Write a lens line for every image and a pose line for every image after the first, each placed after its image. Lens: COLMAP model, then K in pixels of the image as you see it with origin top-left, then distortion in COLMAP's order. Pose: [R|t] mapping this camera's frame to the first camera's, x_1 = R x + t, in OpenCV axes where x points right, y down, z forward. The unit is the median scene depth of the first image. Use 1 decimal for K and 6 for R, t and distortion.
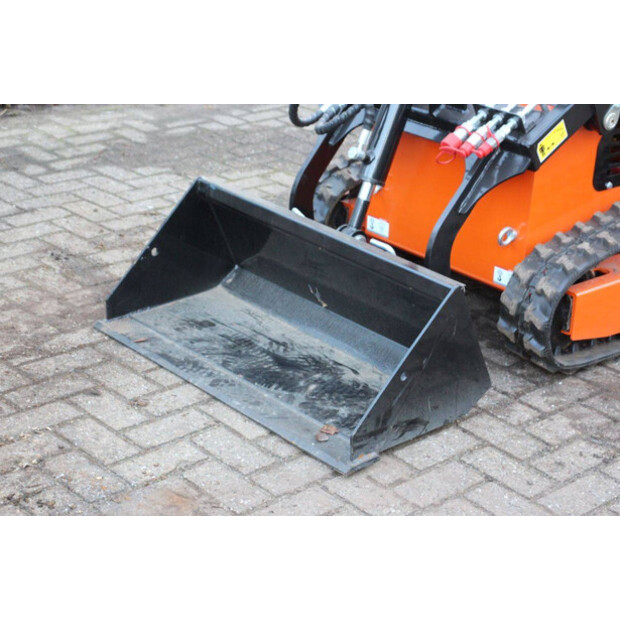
lens RADIAL K [[1454.3, 0, 310.0], [0, 1454.3, 310.0], [0, 0, 1]] dist [0.402064, 0.098600]
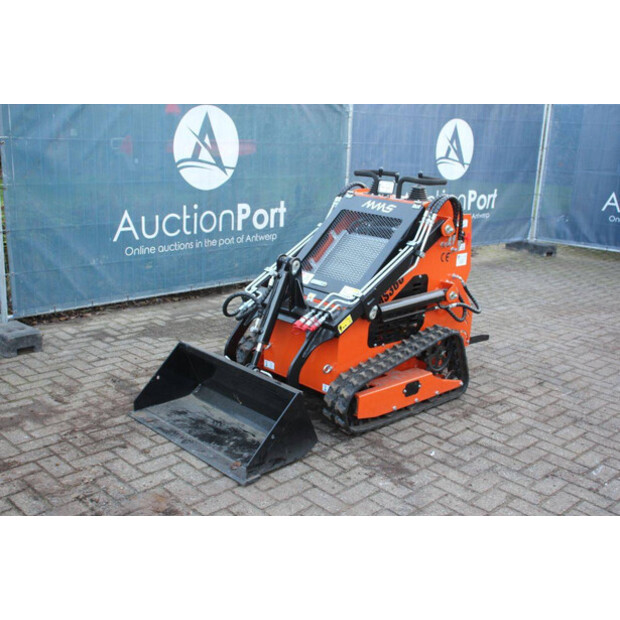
lens RADIAL K [[732.0, 0, 310.0], [0, 732.0, 310.0], [0, 0, 1]] dist [-0.003495, 0.025632]
pose [[0.998524, -0.000576, 0.054316, 0.054679], [0.008037, 0.990506, -0.137232, 0.009886], [-0.053721, 0.137466, 0.989049, -0.043106]]
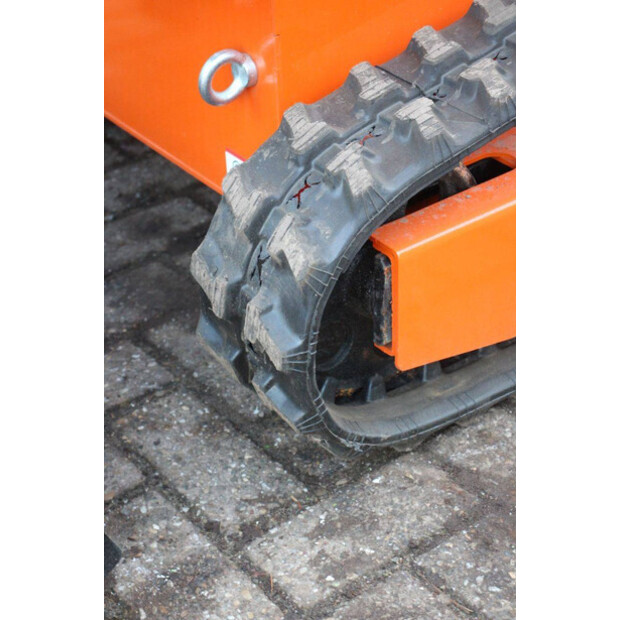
lens RADIAL K [[1454.3, 0, 310.0], [0, 1454.3, 310.0], [0, 0, 1]] dist [0.402064, 0.098600]
pose [[0.995748, -0.024472, -0.088808, 0.191313], [0.040588, 0.981996, 0.184492, -0.061846], [0.082694, -0.187312, 0.978813, 0.663516]]
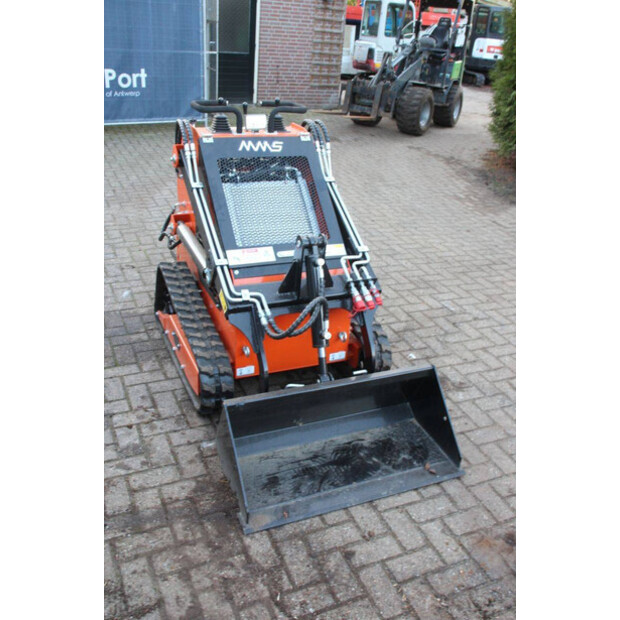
lens RADIAL K [[616.3, 0, 310.0], [0, 616.3, 310.0], [0, 0, 1]] dist [-0.117395, 0.194590]
pose [[0.298871, -0.437509, 0.848093, -0.571244], [0.316744, 0.883811, 0.344313, -0.387821], [-0.900194, 0.165723, 0.402724, 0.732300]]
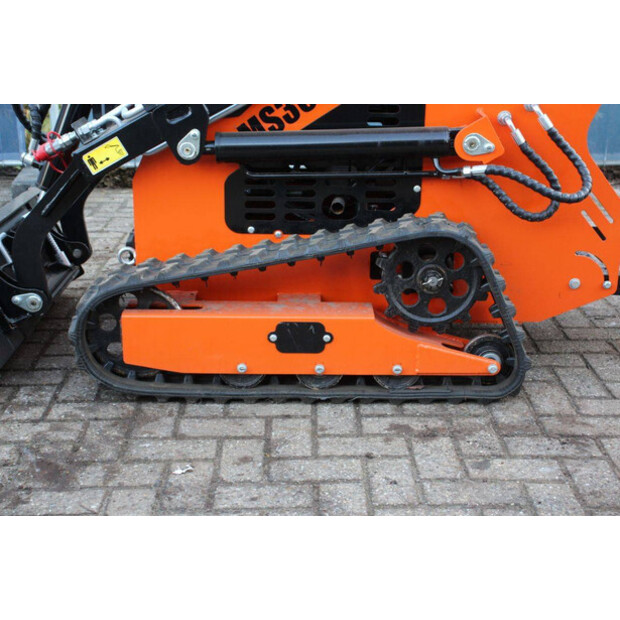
lens RADIAL K [[1042.8, 0, 310.0], [0, 1042.8, 310.0], [0, 0, 1]] dist [0.152088, 0.005642]
pose [[0.756690, 0.165684, -0.632431, 0.724474], [-0.232746, 0.972247, -0.023767, -0.026948], [0.610942, 0.165180, 0.774252, 0.534963]]
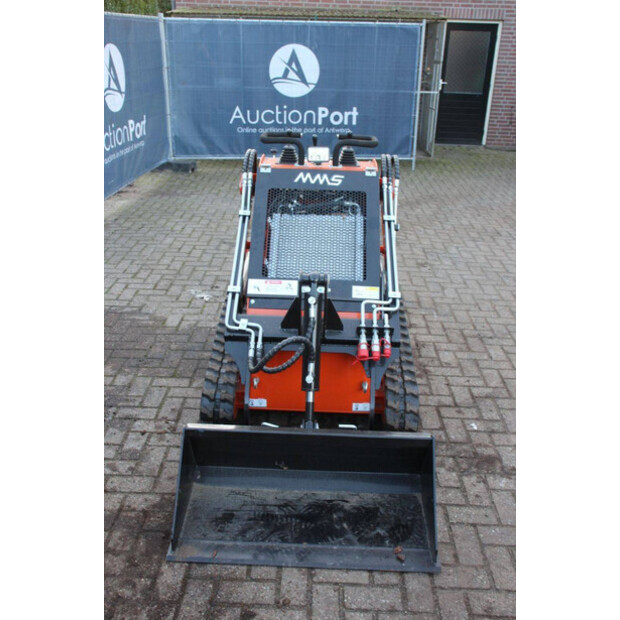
lens RADIAL K [[623.9, 0, 310.0], [0, 623.9, 310.0], [0, 0, 1]] dist [-0.117601, 0.203845]
pose [[0.673188, -0.313588, 0.669687, -0.399739], [0.283916, 0.945827, 0.157493, -0.285873], [-0.682795, 0.084112, 0.725752, 0.509445]]
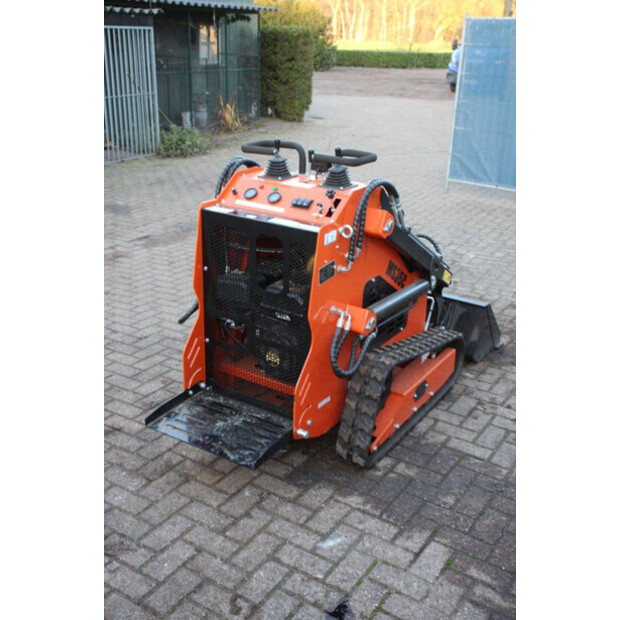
lens RADIAL K [[732.0, 0, 310.0], [0, 732.0, 310.0], [0, 0, 1]] dist [-0.003495, 0.025632]
pose [[-0.955691, 0.034140, -0.292387, 0.521528], [-0.176967, 0.727101, 0.663330, -0.805895], [0.235241, 0.685681, -0.688842, 1.830446]]
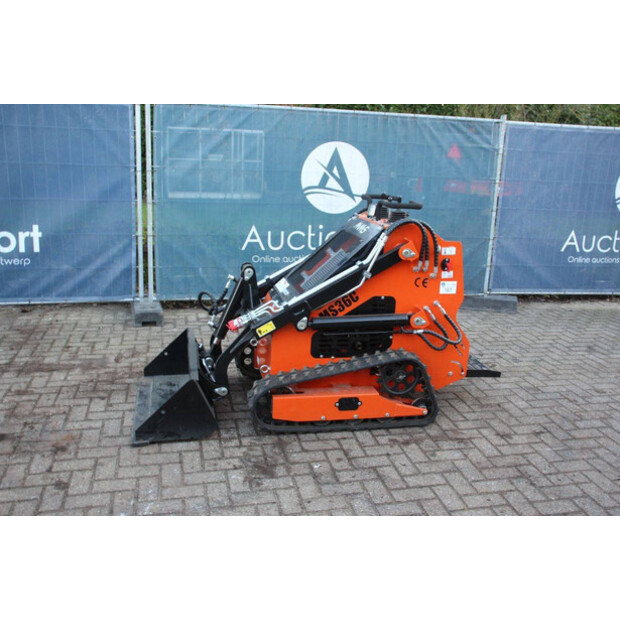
lens RADIAL K [[616.3, 0, 310.0], [0, 616.3, 310.0], [0, 0, 1]] dist [-0.117395, 0.194590]
pose [[0.876558, 0.123647, -0.465142, 0.654498], [-0.196980, 0.973954, -0.112304, -0.047644], [0.439141, 0.190065, 0.878083, 0.174187]]
